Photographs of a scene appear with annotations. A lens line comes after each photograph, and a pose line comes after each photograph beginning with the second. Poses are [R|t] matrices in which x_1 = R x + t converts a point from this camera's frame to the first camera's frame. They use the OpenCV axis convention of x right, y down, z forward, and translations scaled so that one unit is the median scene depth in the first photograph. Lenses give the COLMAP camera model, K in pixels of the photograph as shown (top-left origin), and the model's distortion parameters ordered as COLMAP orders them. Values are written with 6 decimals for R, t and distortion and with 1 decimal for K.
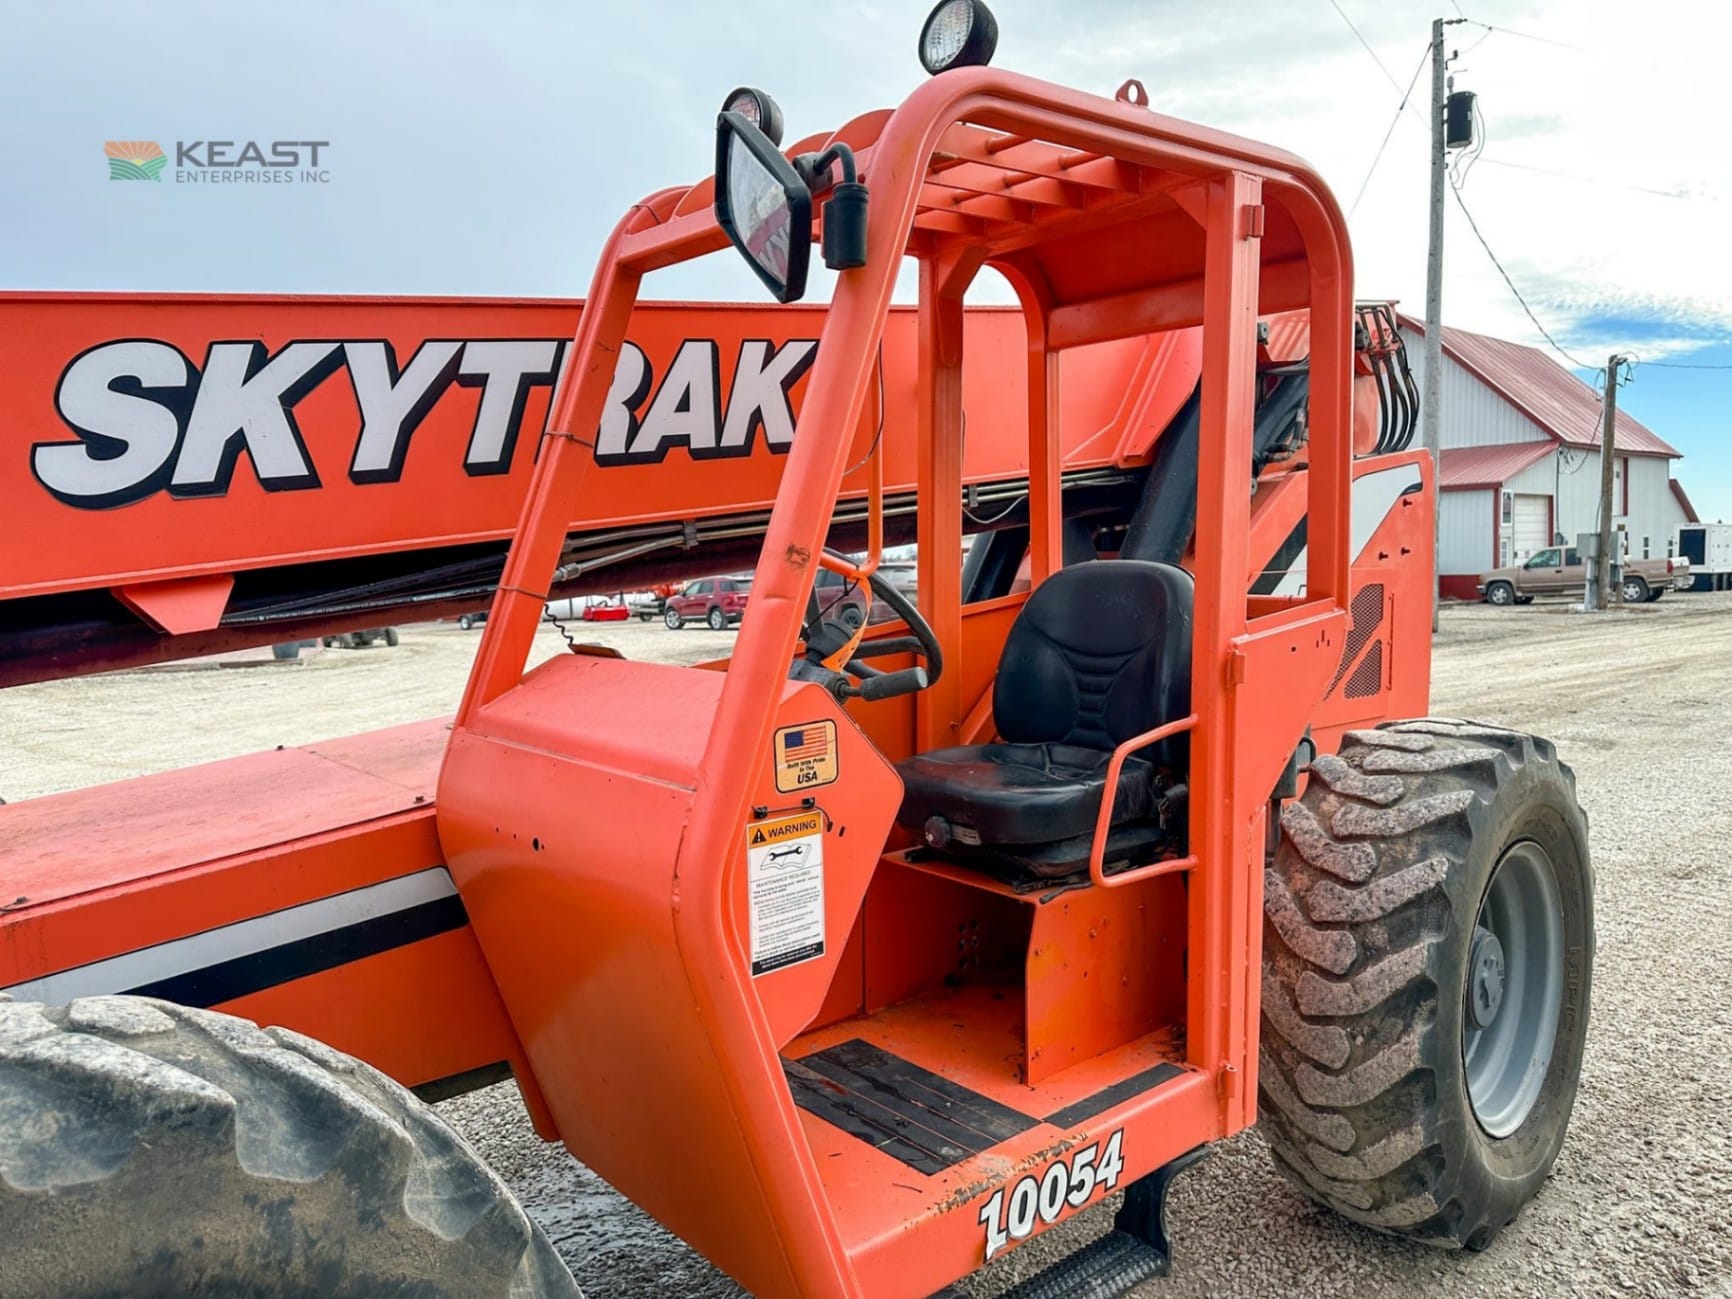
lens RADIAL K [[1211.9, 0, 859.3], [0, 1211.9, 656.0], [0, 0, 1]] dist [0.097880, -0.144455]
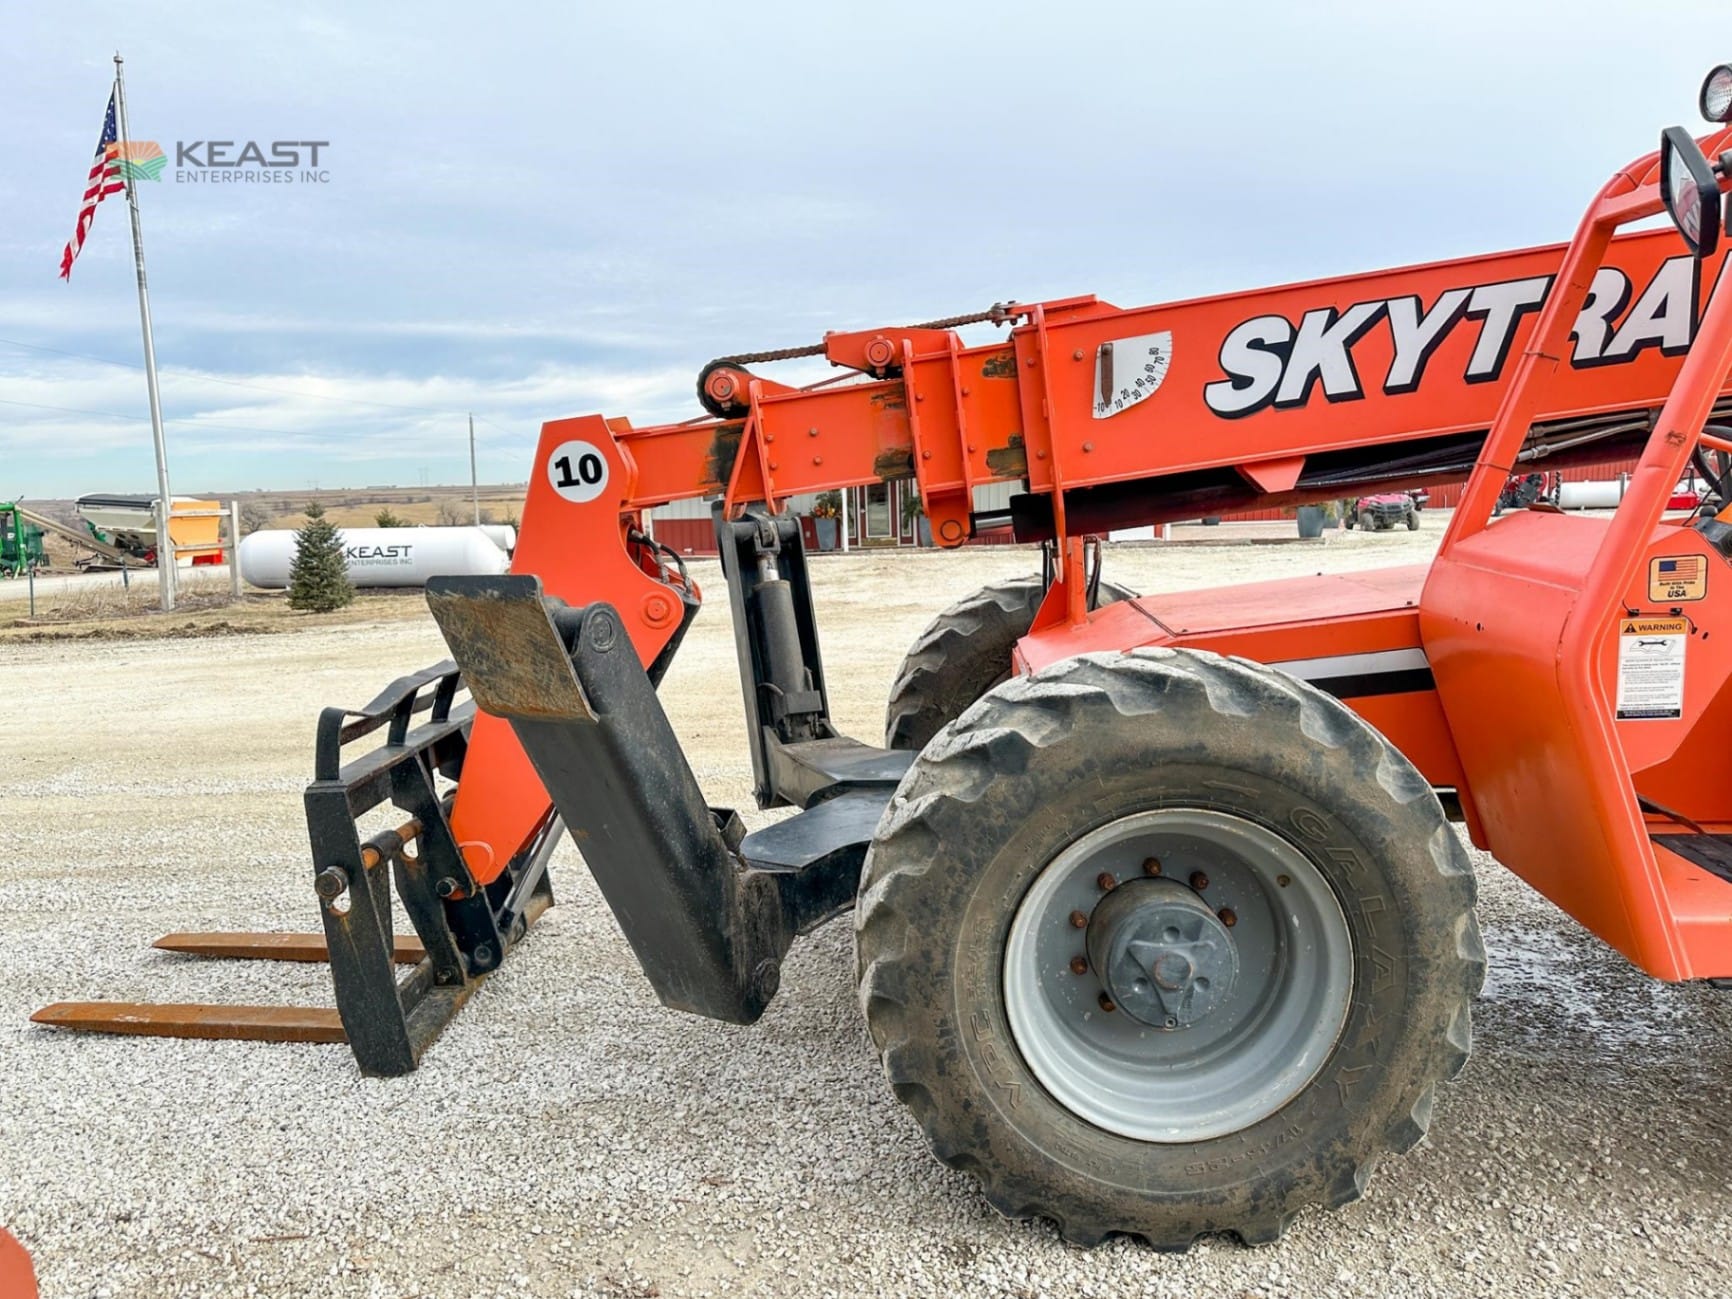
lens RADIAL K [[1211.9, 0, 859.3], [0, 1211.9, 656.0], [0, 0, 1]] dist [0.097880, -0.144455]
pose [[0.706000, 0.106627, -0.700139, 0.190140], [-0.040999, 0.993097, 0.109901, 0.033071], [0.707024, -0.048885, 0.705498, -0.456362]]
